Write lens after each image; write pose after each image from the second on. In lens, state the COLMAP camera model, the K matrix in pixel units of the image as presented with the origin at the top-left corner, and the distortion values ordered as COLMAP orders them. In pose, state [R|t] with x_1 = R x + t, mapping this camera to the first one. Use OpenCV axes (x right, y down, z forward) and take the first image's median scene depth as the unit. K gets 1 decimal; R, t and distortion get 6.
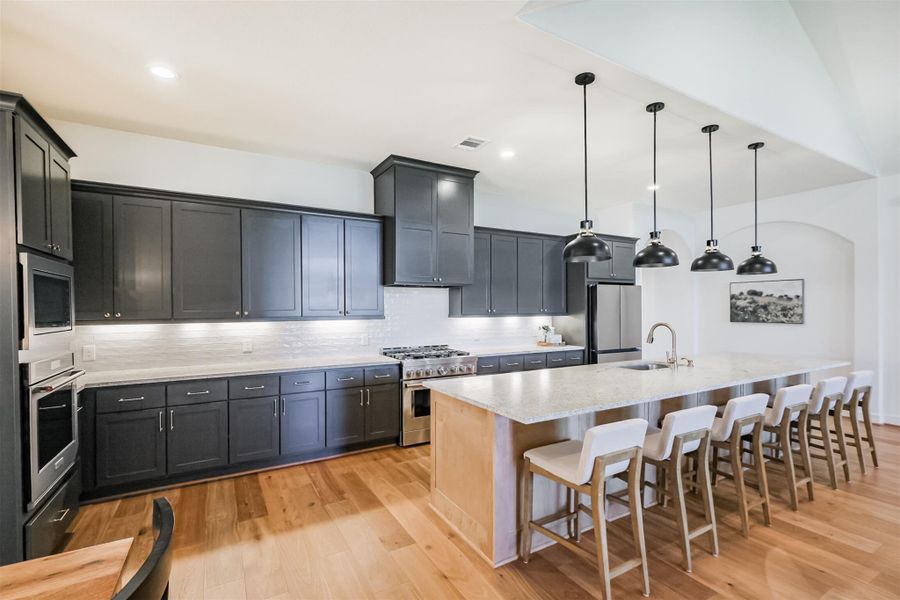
lens RADIAL K [[408.8, 0, 451.3], [0, 408.8, 310.1], [0, 0, 1]] dist [0.002127, 0.000122]
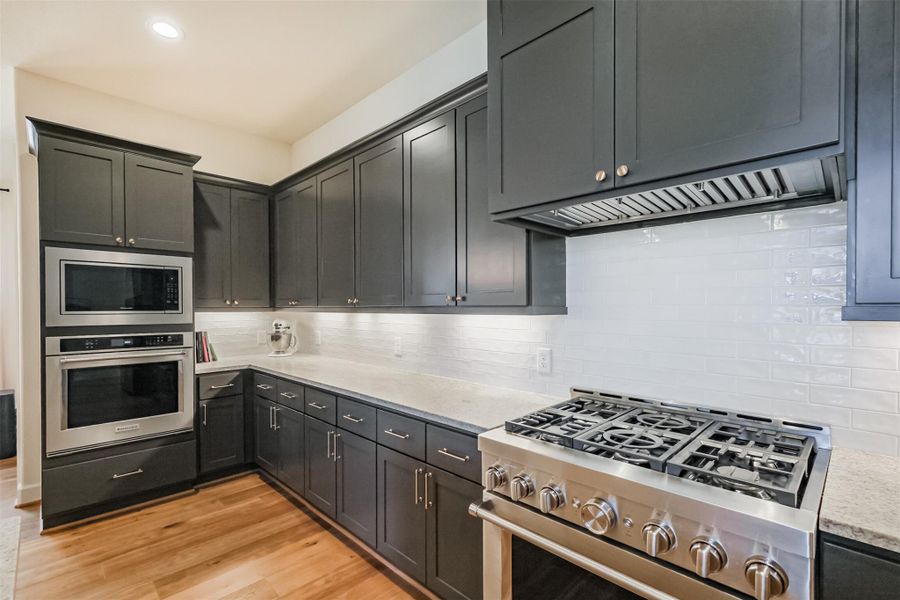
lens RADIAL K [[401.3, 0, 450.4], [0, 401.3, 308.1], [0, 0, 1]] dist [0.001396, 0.000233]
pose [[0.271155, 0.005791, -0.962518, 0.259127], [-0.004976, 0.999977, 0.004614, 0.018509], [0.962523, 0.003539, 0.271178, 1.085878]]
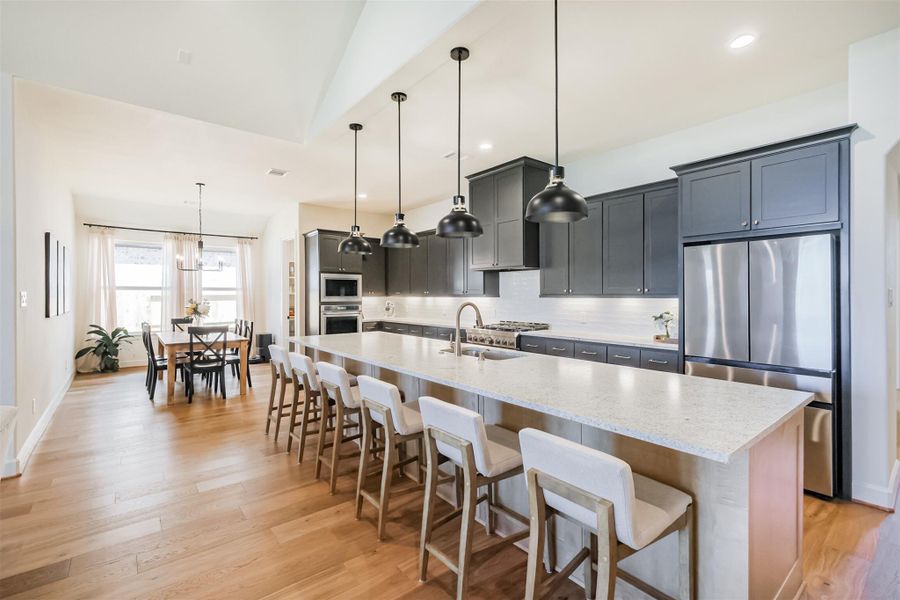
lens RADIAL K [[399.2, 0, 451.6], [0, 399.2, 294.6], [0, 0, 1]] dist [0.006904, -0.000032]
pose [[0.166007, 0.002747, -0.986121, 1.458012], [-0.004559, 0.999988, 0.002018, 0.015785], [0.986114, 0.004161, 0.166017, 0.905286]]
